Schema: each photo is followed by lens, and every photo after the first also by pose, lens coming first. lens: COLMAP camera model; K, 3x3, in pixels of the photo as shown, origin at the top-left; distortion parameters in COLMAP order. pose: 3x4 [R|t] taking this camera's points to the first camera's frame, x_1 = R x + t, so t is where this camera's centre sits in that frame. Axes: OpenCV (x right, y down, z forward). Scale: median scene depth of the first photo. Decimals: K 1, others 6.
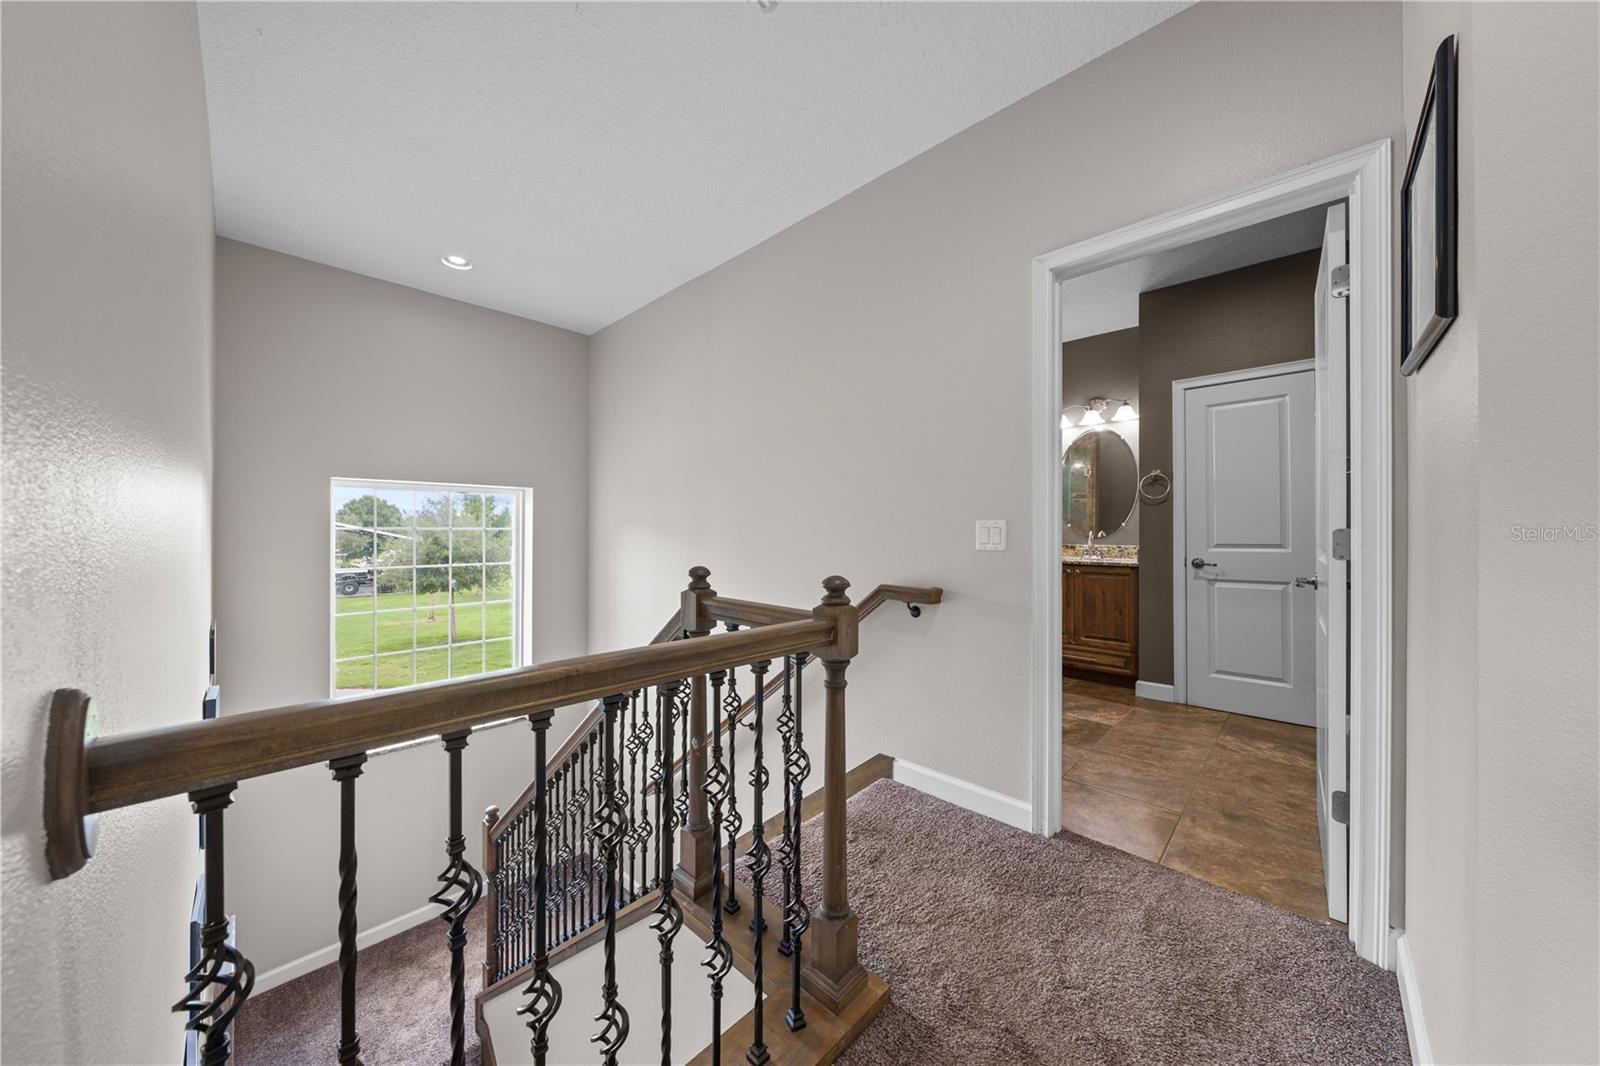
lens RADIAL K [[542.0, 0, 797.5], [0, 542.0, 530.2], [0, 0, 1]] dist [-0.006794, 0.001063]
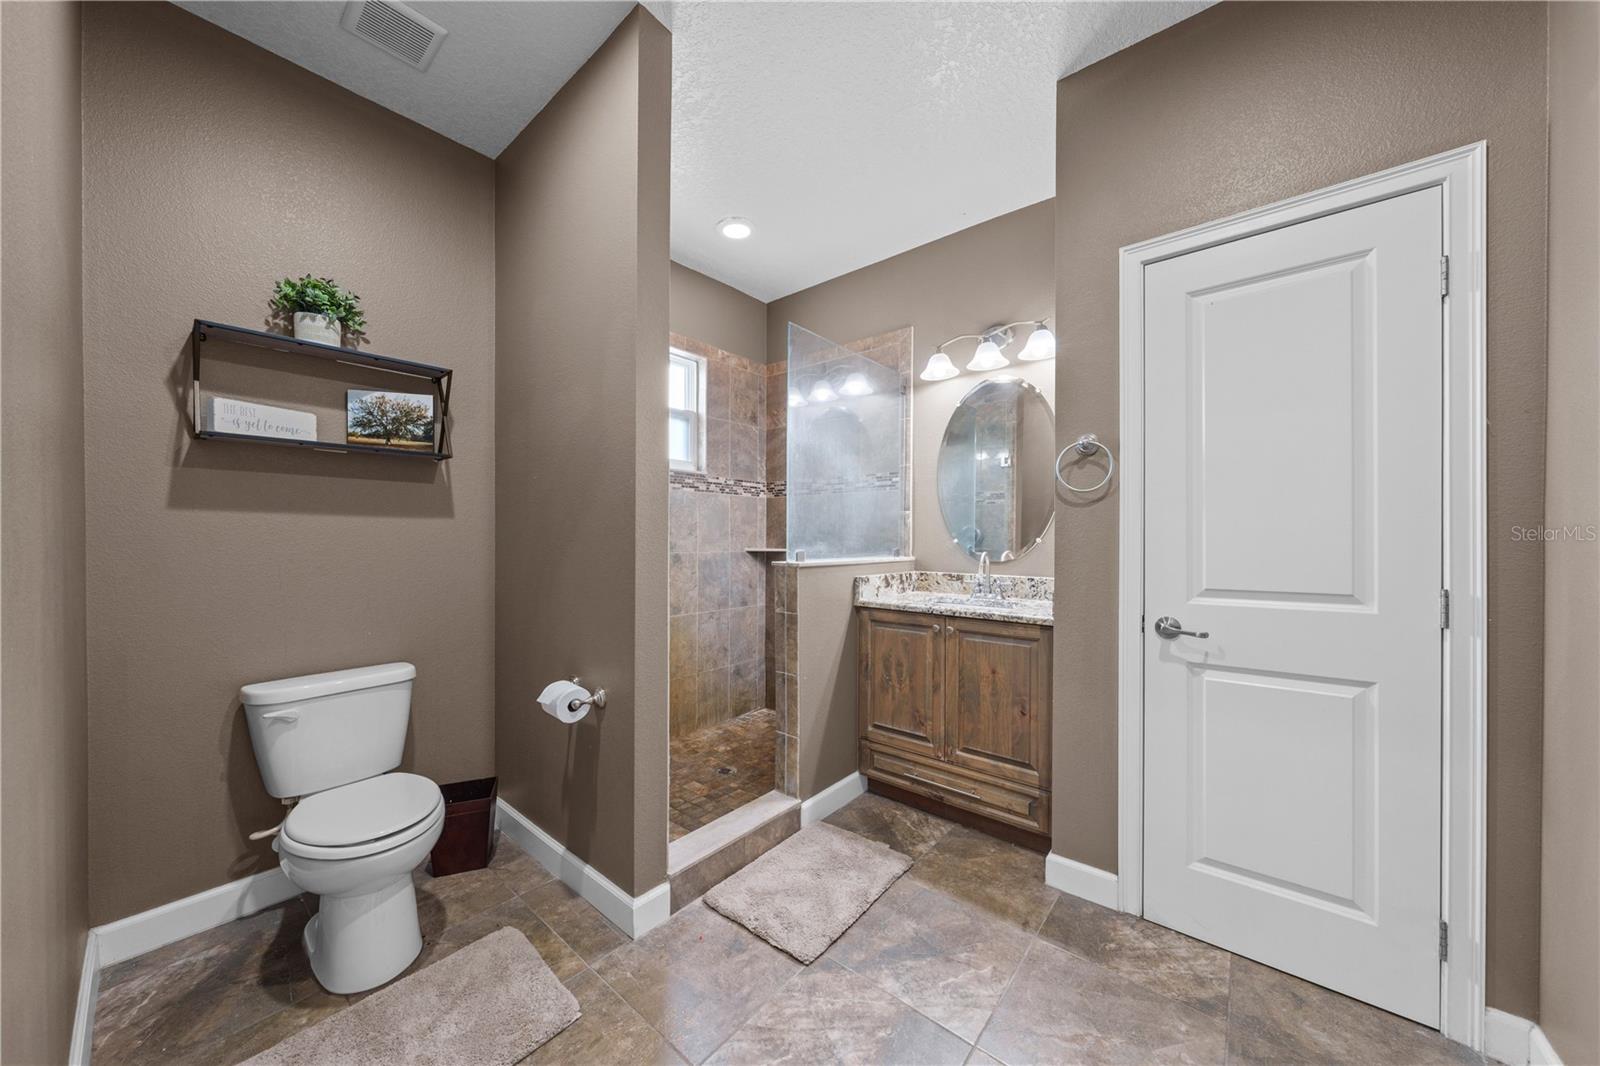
lens RADIAL K [[542.0, 0, 802.1], [0, 542.0, 537.0], [0, 0, 1]] dist [-0.006794, 0.001063]
pose [[0.997737, 0.004561, 0.067087, 0.367068], [-0.004734, 0.999986, 0.002422, -0.017188], [-0.067075, -0.002734, 0.997744, 0.518160]]
